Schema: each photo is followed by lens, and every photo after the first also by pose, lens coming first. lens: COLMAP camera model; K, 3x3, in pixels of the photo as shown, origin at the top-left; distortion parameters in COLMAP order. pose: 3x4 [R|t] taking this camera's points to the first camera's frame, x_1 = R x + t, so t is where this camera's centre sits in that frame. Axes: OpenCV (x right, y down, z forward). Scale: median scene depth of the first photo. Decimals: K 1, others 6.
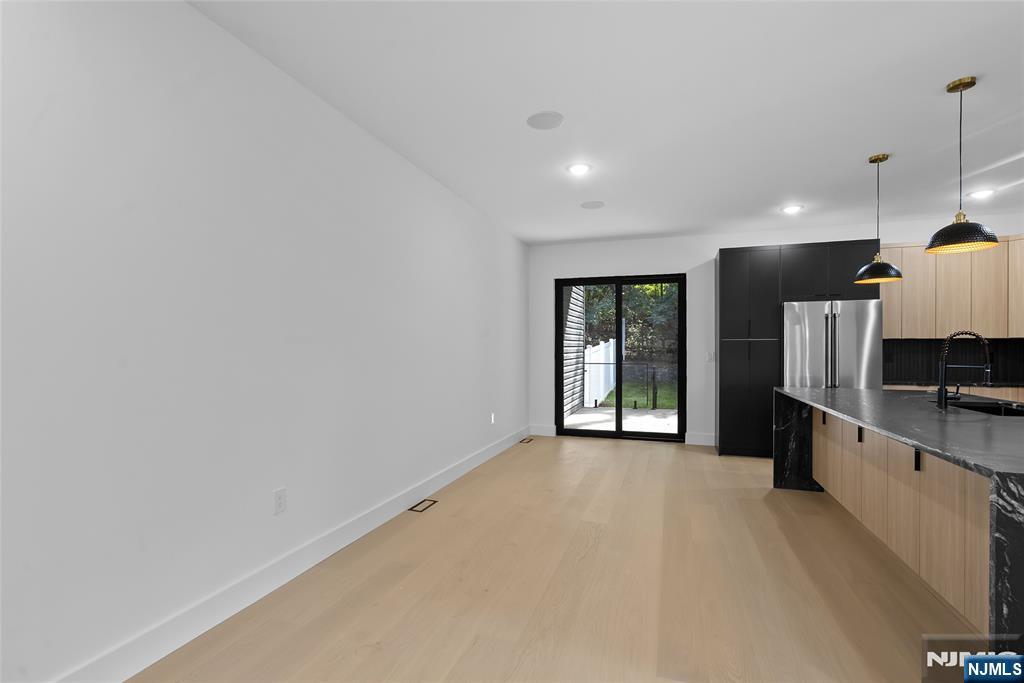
lens RADIAL K [[468.7, 0, 512.0], [0, 468.7, 348.0], [0, 0, 1]] dist [-0.002106, 0.000303]
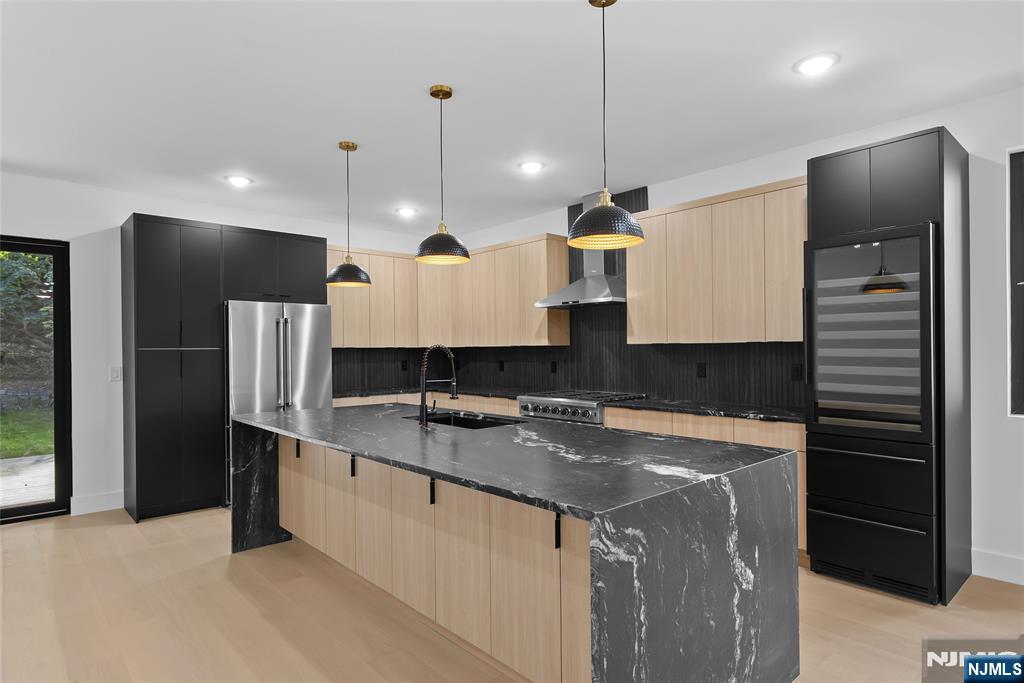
lens RADIAL K [[563.1, 0, 496.1], [0, 563.1, 346.4], [0, 0, 1]] dist [0.003622, 0.000360]
pose [[0.498246, 0.000170, 0.867035, -0.000080], [0.008384, 0.999952, -0.005014, -0.017253], [-0.866995, 0.009768, 0.498221, 0.206551]]
